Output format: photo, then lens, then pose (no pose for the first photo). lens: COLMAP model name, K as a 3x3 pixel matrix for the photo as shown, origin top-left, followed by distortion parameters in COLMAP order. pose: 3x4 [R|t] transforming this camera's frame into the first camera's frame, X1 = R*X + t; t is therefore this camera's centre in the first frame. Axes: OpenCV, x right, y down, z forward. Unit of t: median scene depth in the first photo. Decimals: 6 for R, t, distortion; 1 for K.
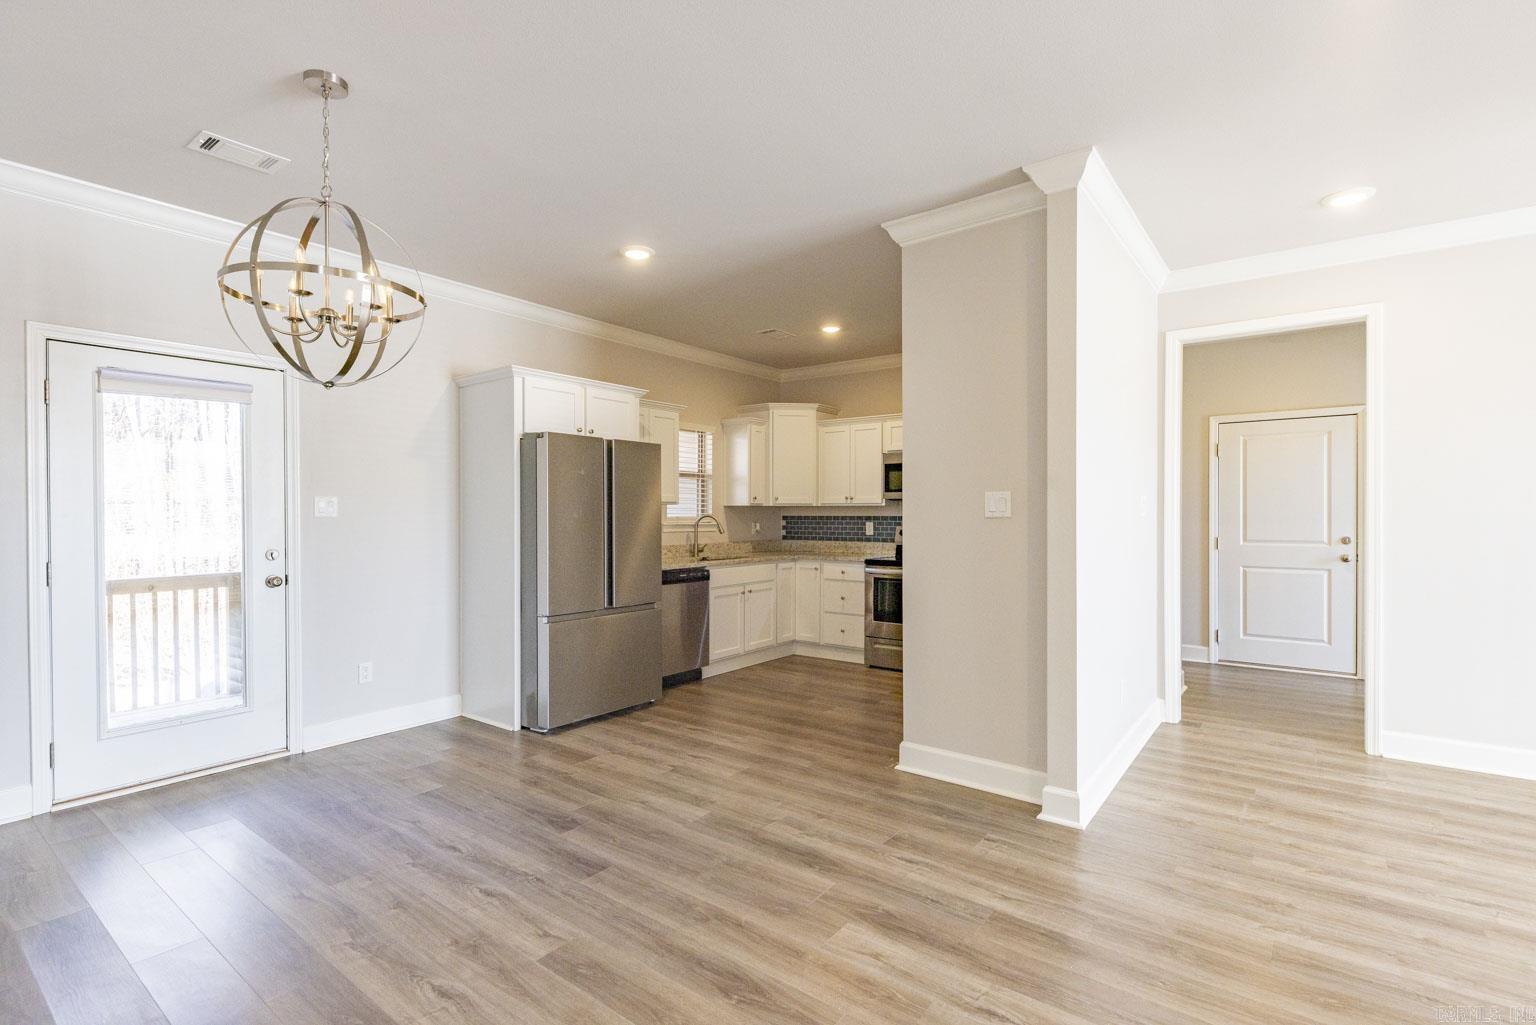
lens RADIAL K [[719.7, 0, 767.5], [0, 719.7, 516.3], [0, 0, 1]] dist [0.000203, -0.000885]
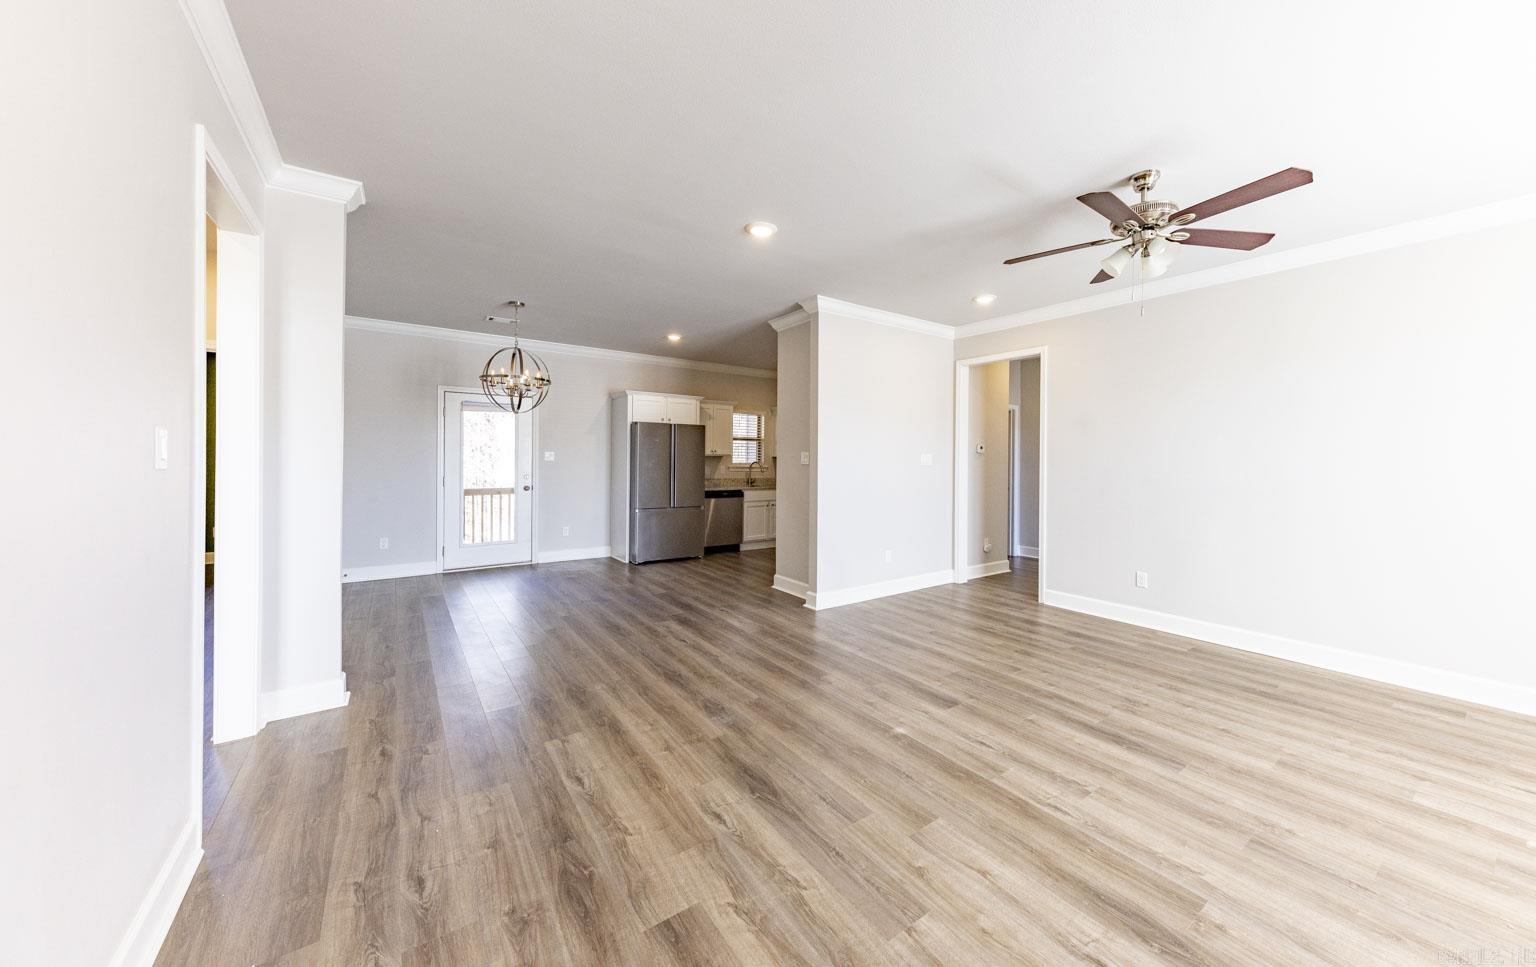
lens RADIAL K [[546.7, 0, 794.6], [0, 546.7, 461.6], [0, 0, 1]] dist [0.002450, 0.000064]
pose [[0.960277, 0.010236, -0.278862, 0.668798], [-0.010383, 0.999946, 0.000948, -0.008793], [0.278857, 0.001985, 0.960331, -0.476068]]
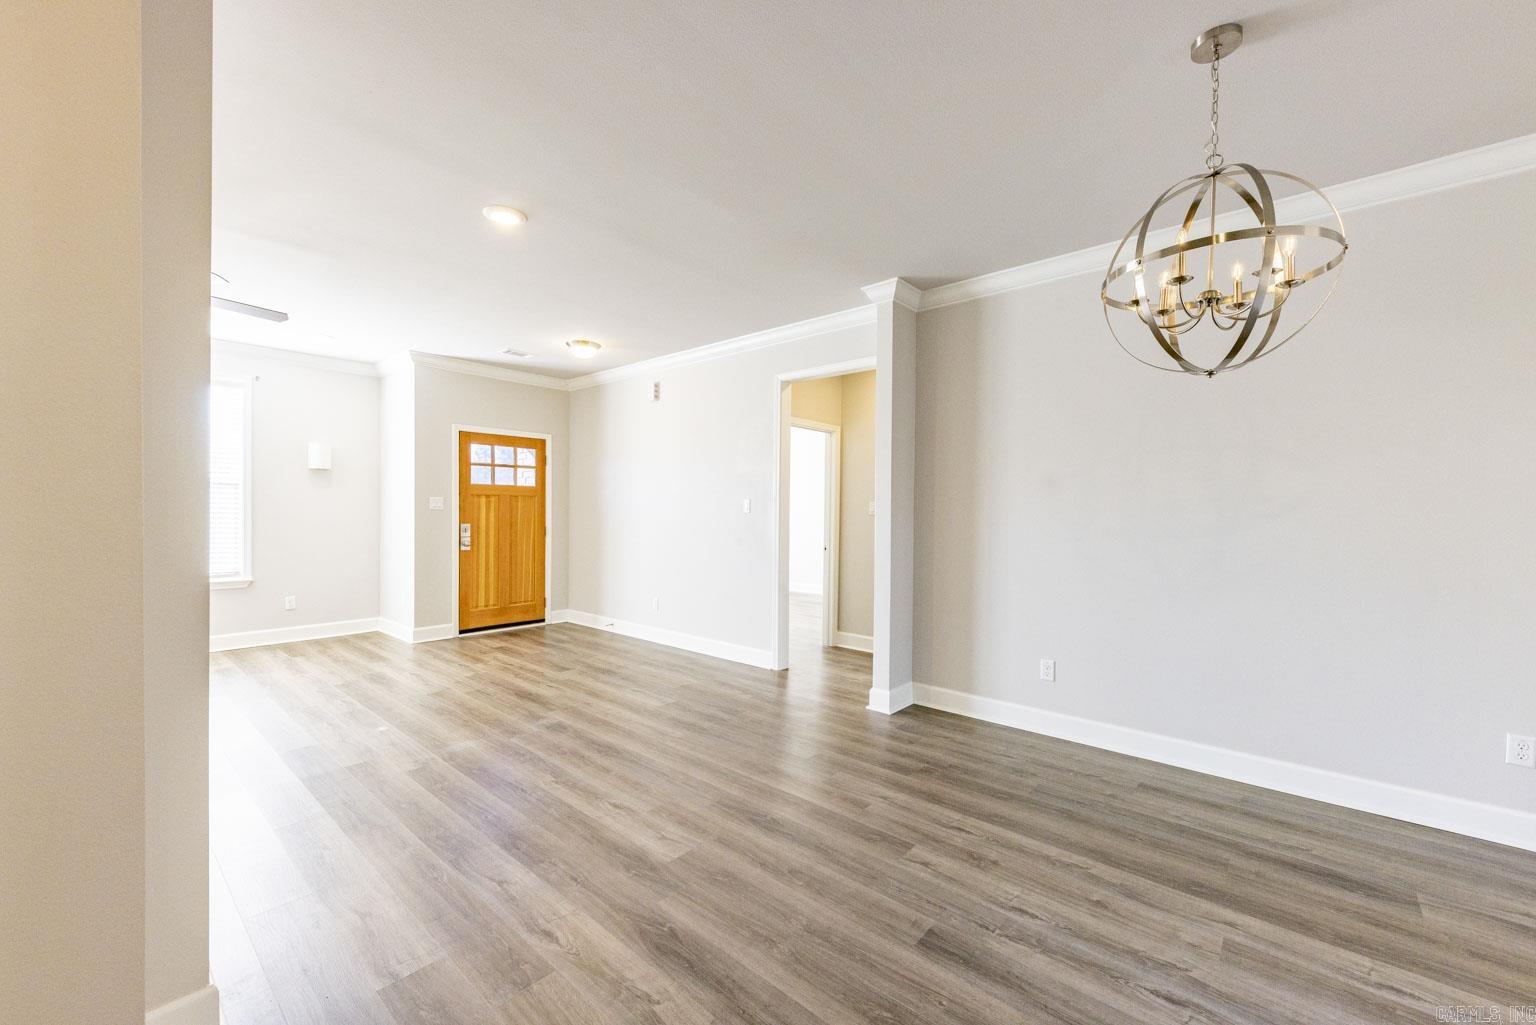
lens RADIAL K [[615.5, 0, 769.6], [0, 615.5, 518.9], [0, 0, 1]] dist [0.003283, 0.000130]
pose [[-0.997666, -0.008411, 0.067769, -0.069632], [-0.007563, 0.999890, 0.012765, -0.001382], [-0.067869, 0.012223, -0.997619, 1.219427]]
